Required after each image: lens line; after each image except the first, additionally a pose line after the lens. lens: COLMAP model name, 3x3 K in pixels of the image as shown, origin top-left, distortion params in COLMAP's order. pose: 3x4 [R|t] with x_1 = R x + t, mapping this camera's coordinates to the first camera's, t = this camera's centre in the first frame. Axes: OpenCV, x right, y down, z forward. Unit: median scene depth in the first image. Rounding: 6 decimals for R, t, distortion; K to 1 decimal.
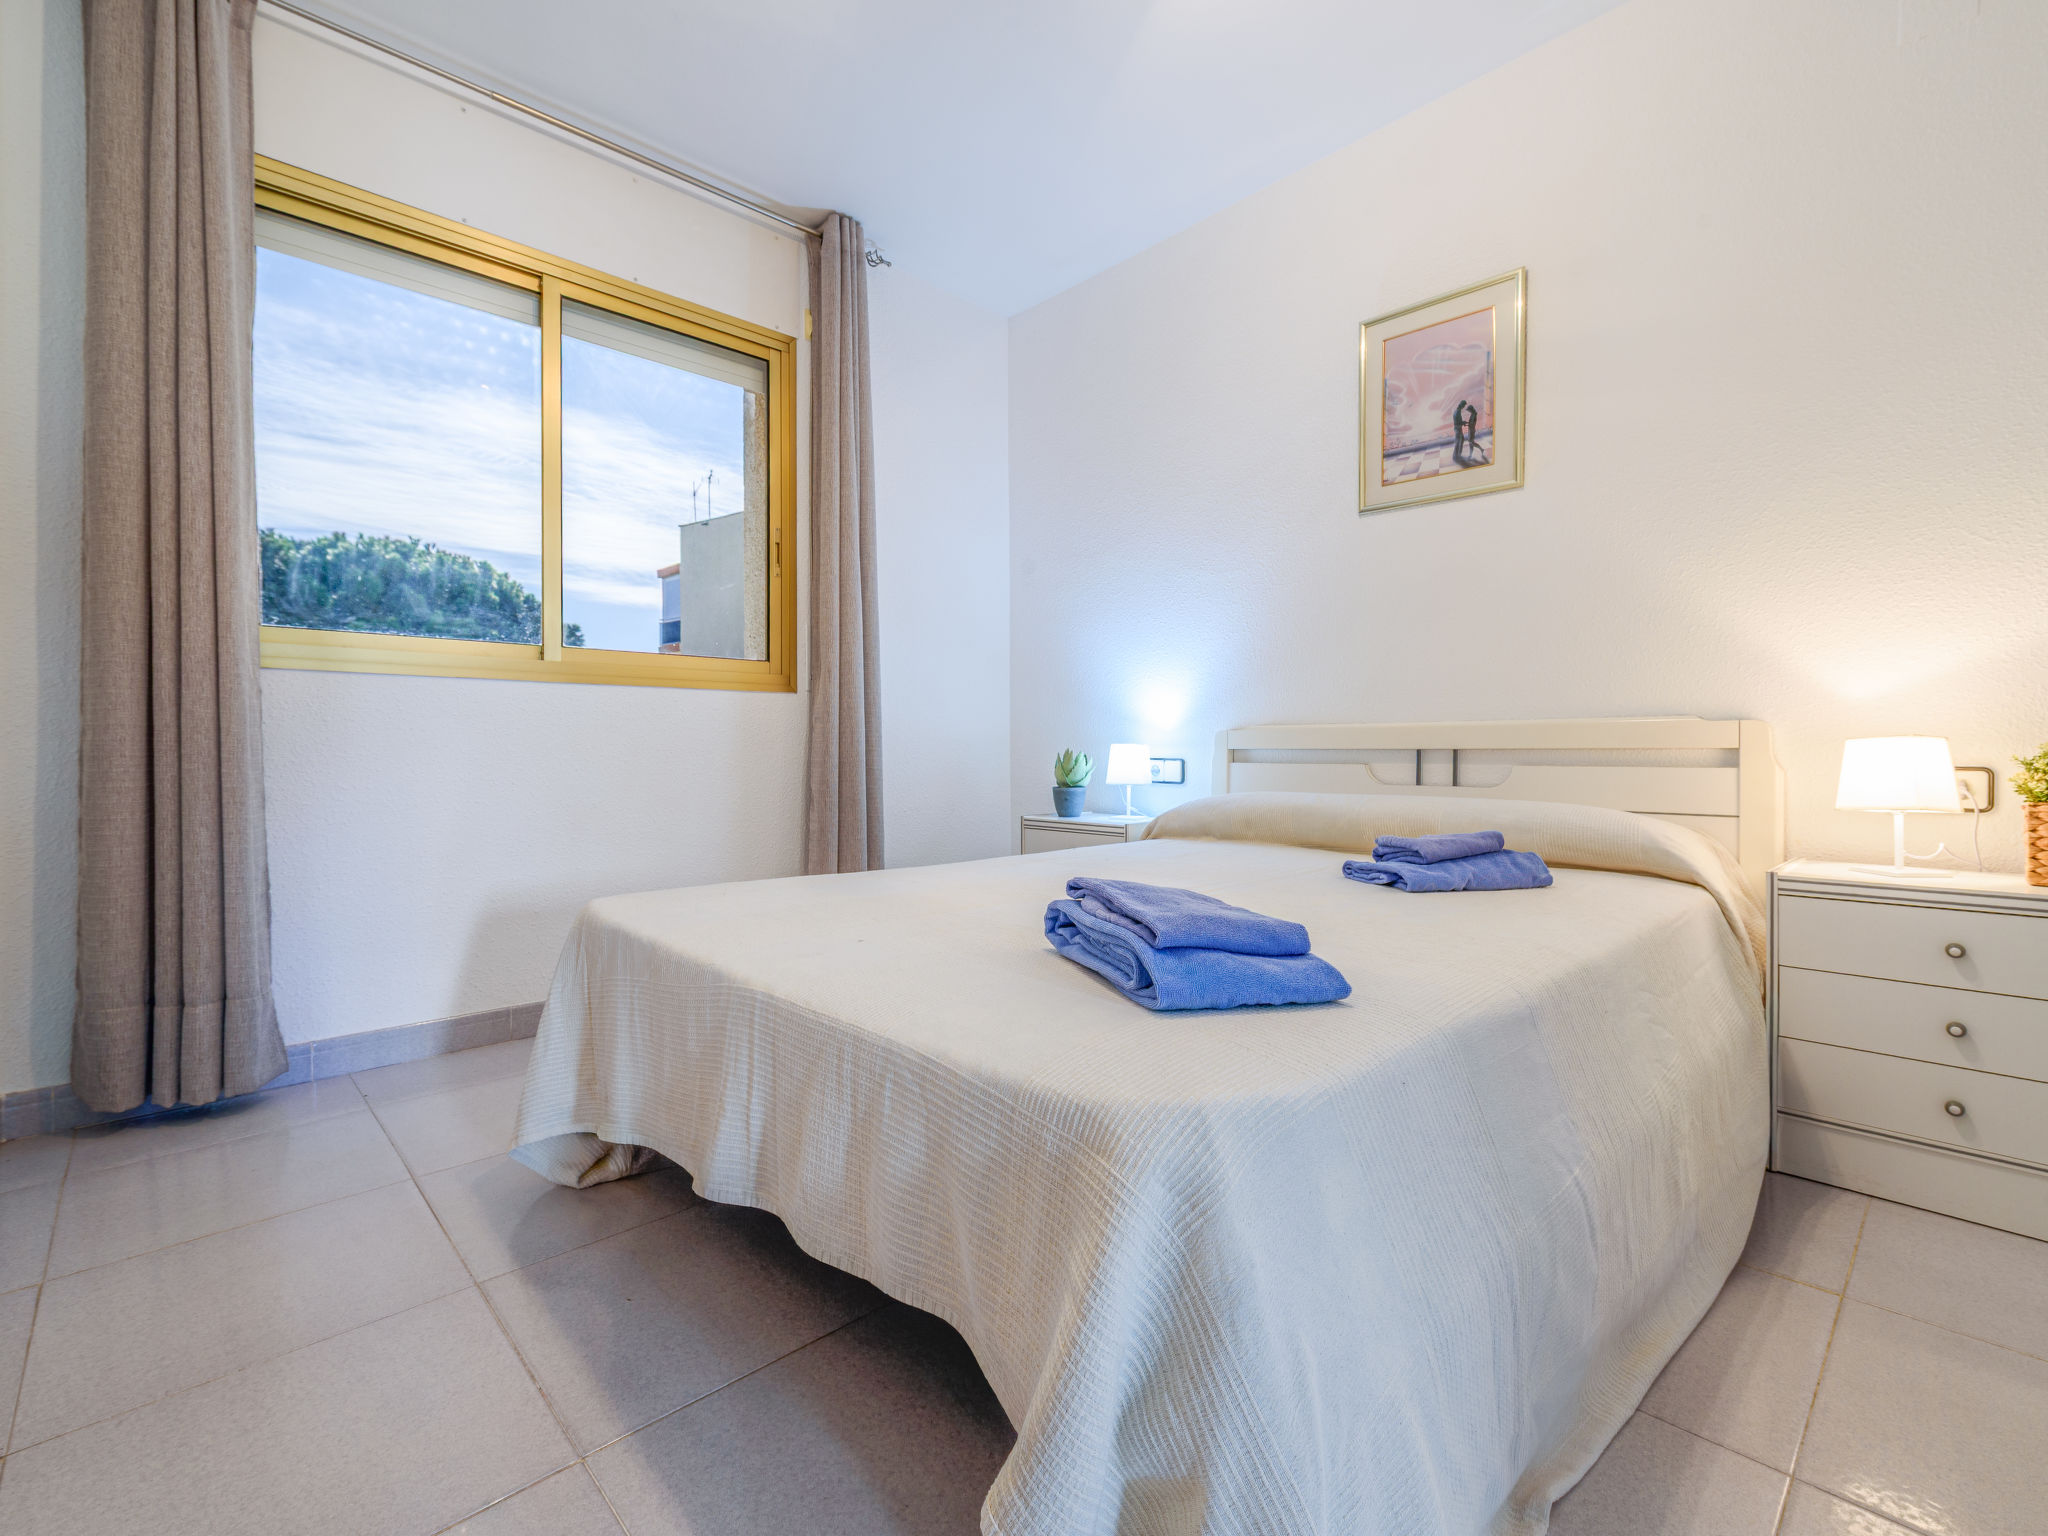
lens RADIAL K [[899.2, 0, 1066.0], [0, 899.2, 760.7], [0, 0, 1]] dist [-0.001101, -0.000069]
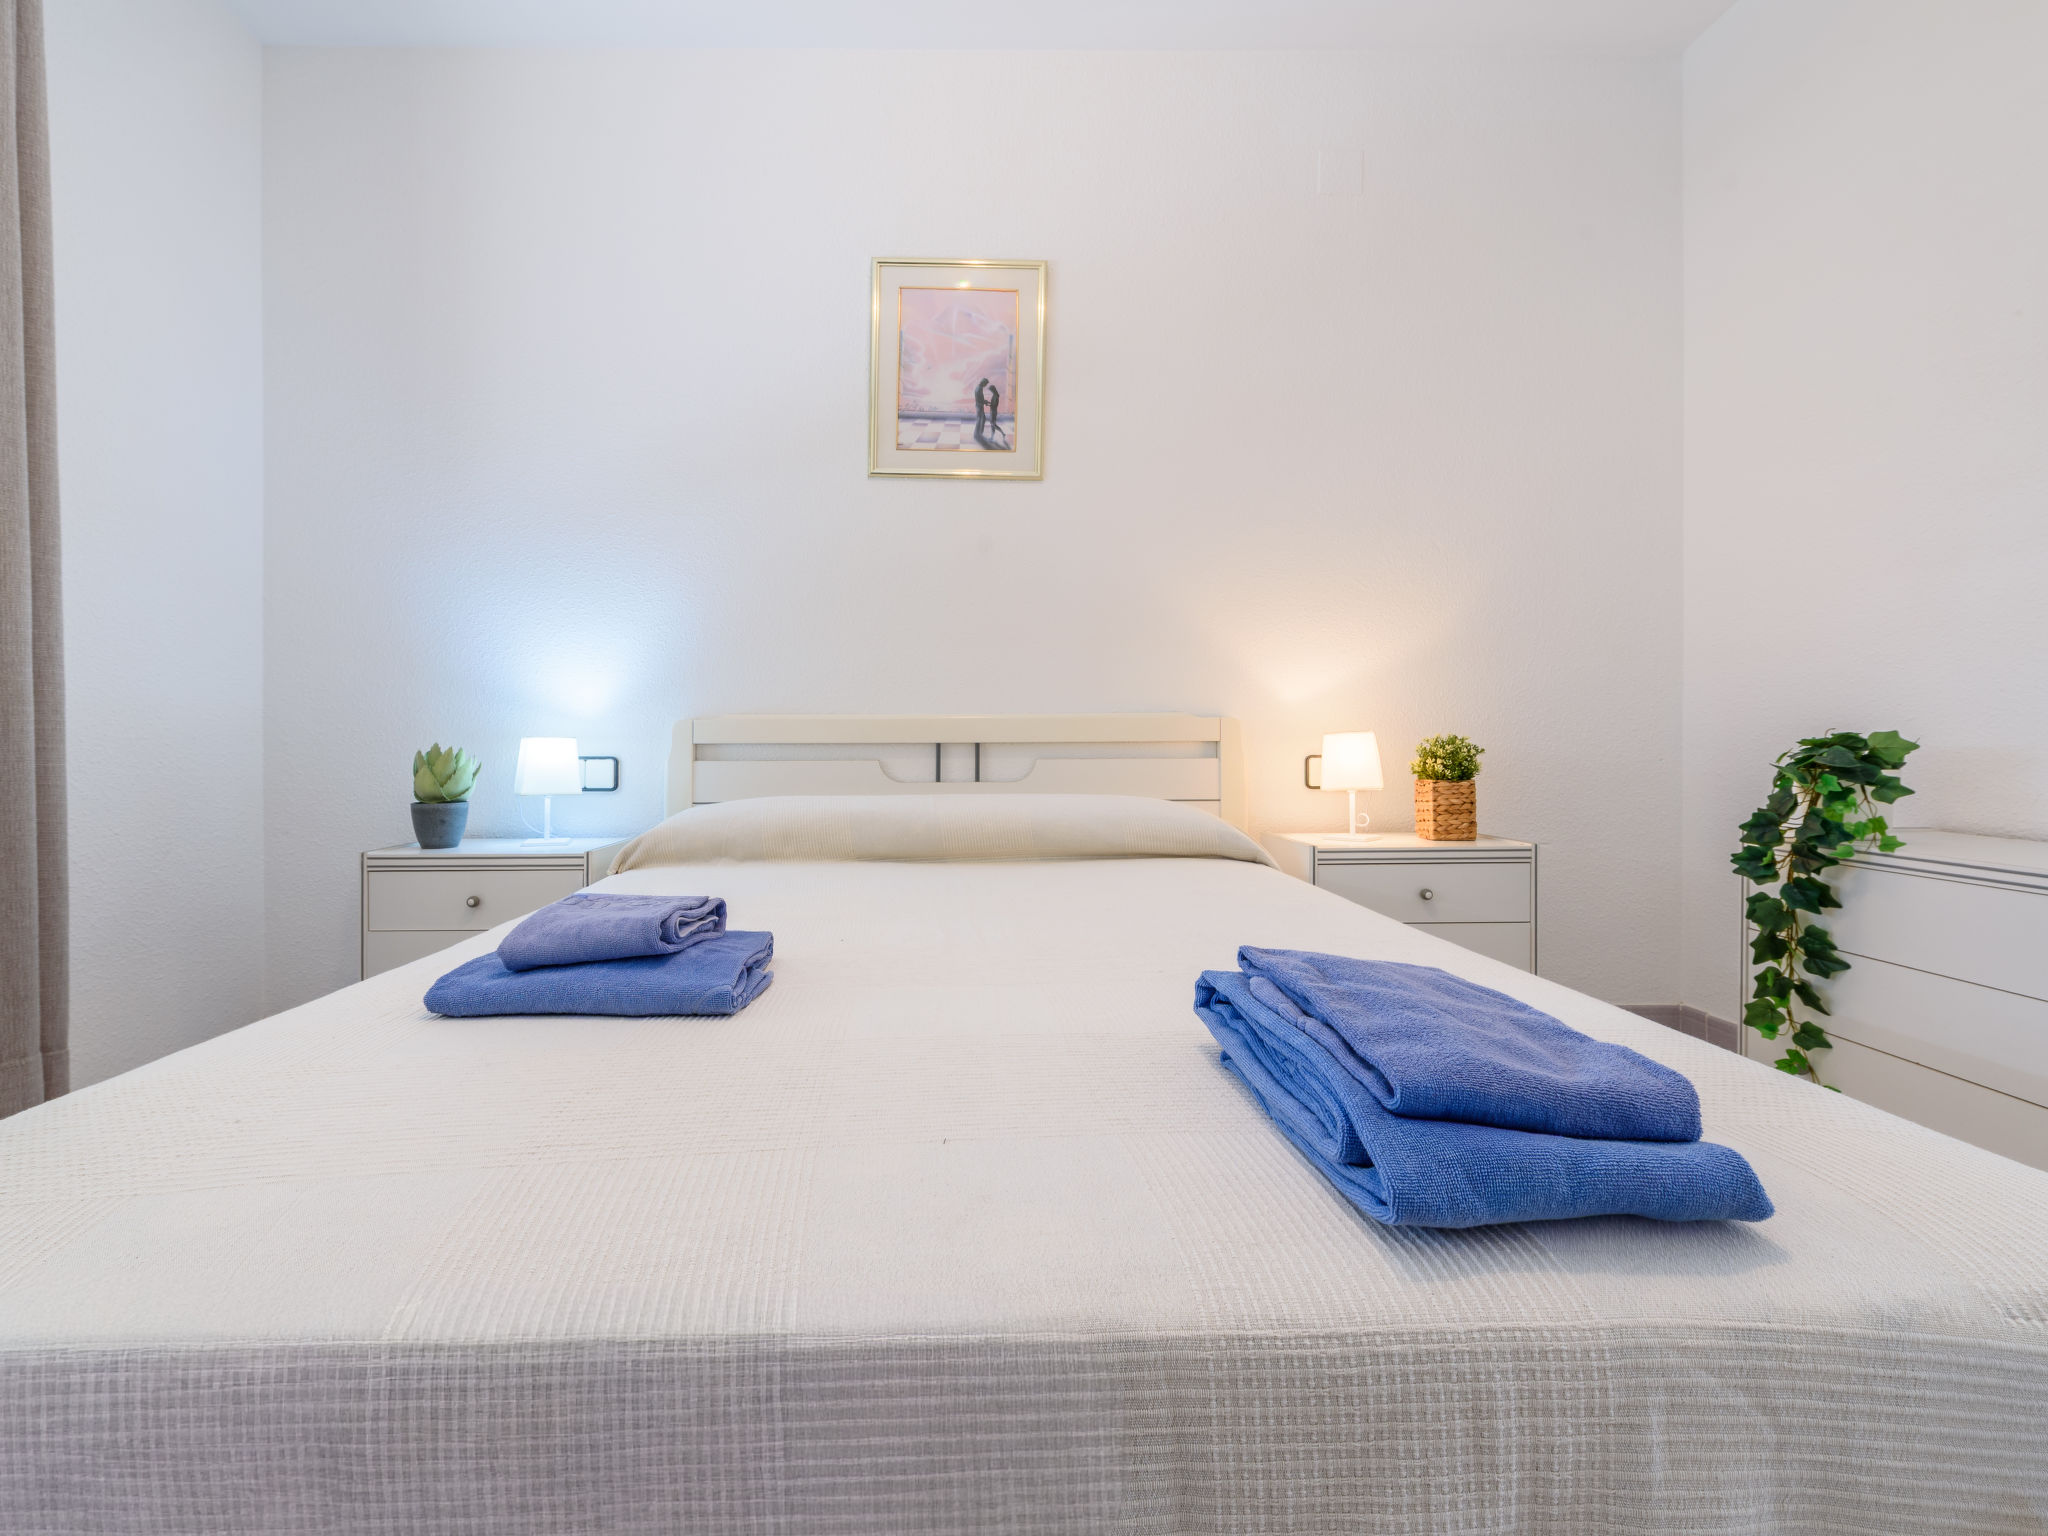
lens RADIAL K [[940.3, 0, 967.3], [0, 940.3, 750.6], [0, 0, 1]] dist [0.002182, -0.006472]
pose [[0.701842, -0.007722, 0.712291, -0.285514], [0.012949, 0.999914, -0.001919, -0.002965], [-0.712215, 0.010570, 0.701882, 0.313874]]
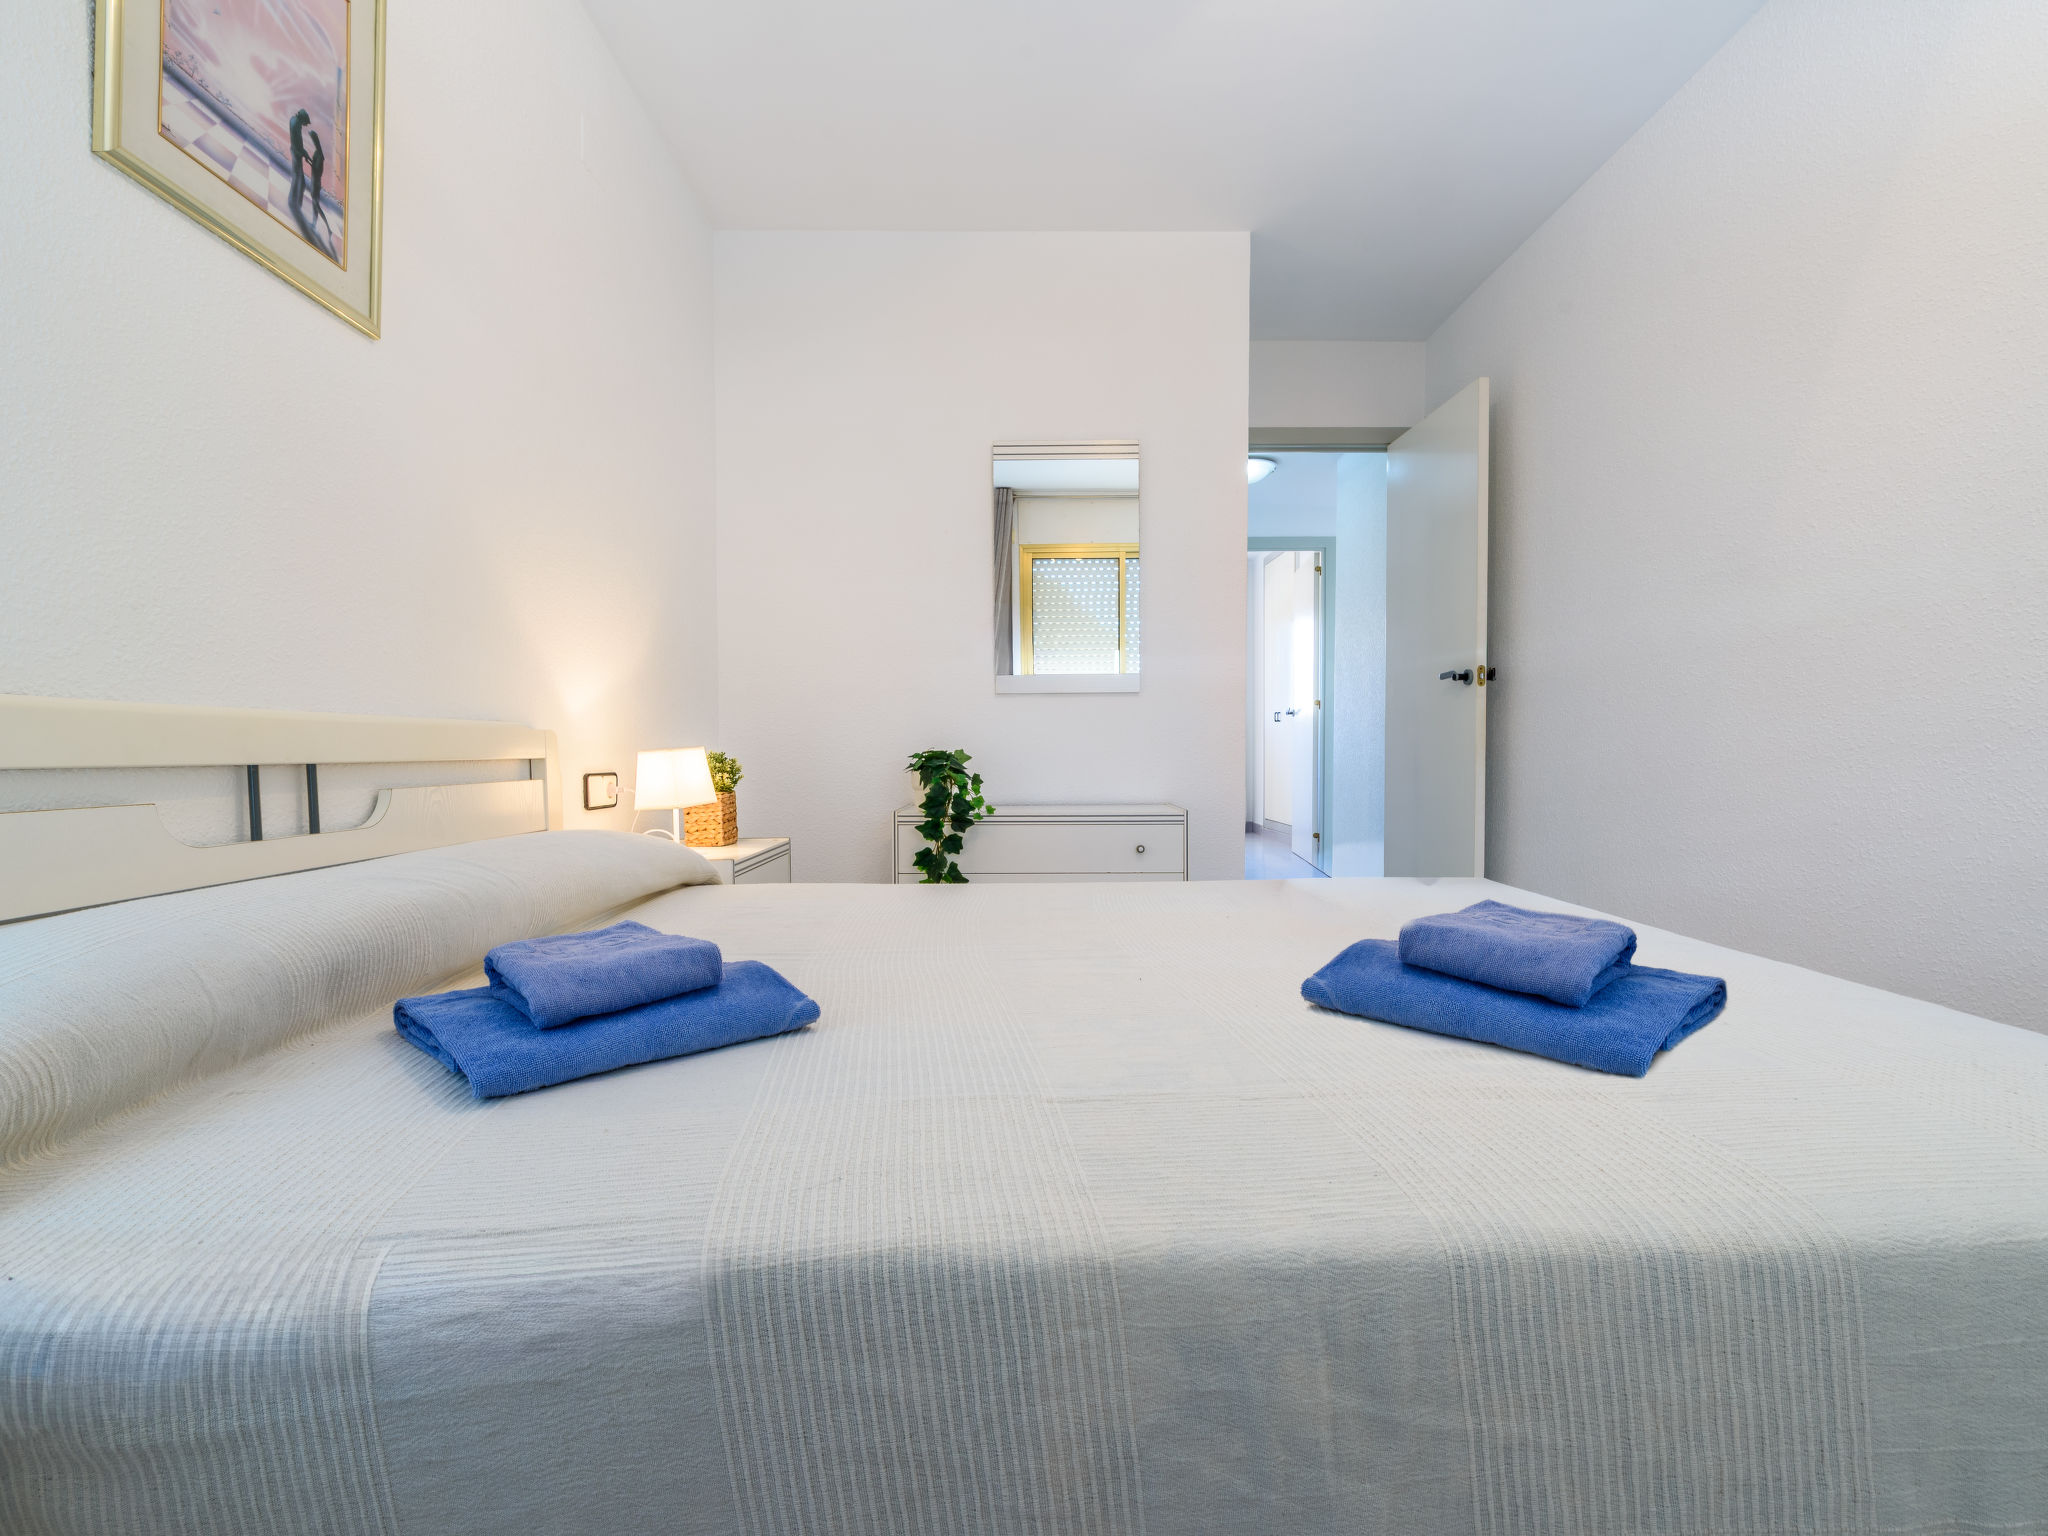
lens RADIAL K [[923.8, 0, 1024.0], [0, 923.8, 768.0], [0, 0, 1]] dist [0.001680, -0.000115]
pose [[-0.702149, -0.002259, 0.712026, -0.249525], [0.023671, 0.999368, 0.026514, -0.014836], [-0.711636, 0.035472, -0.701652, 1.089935]]
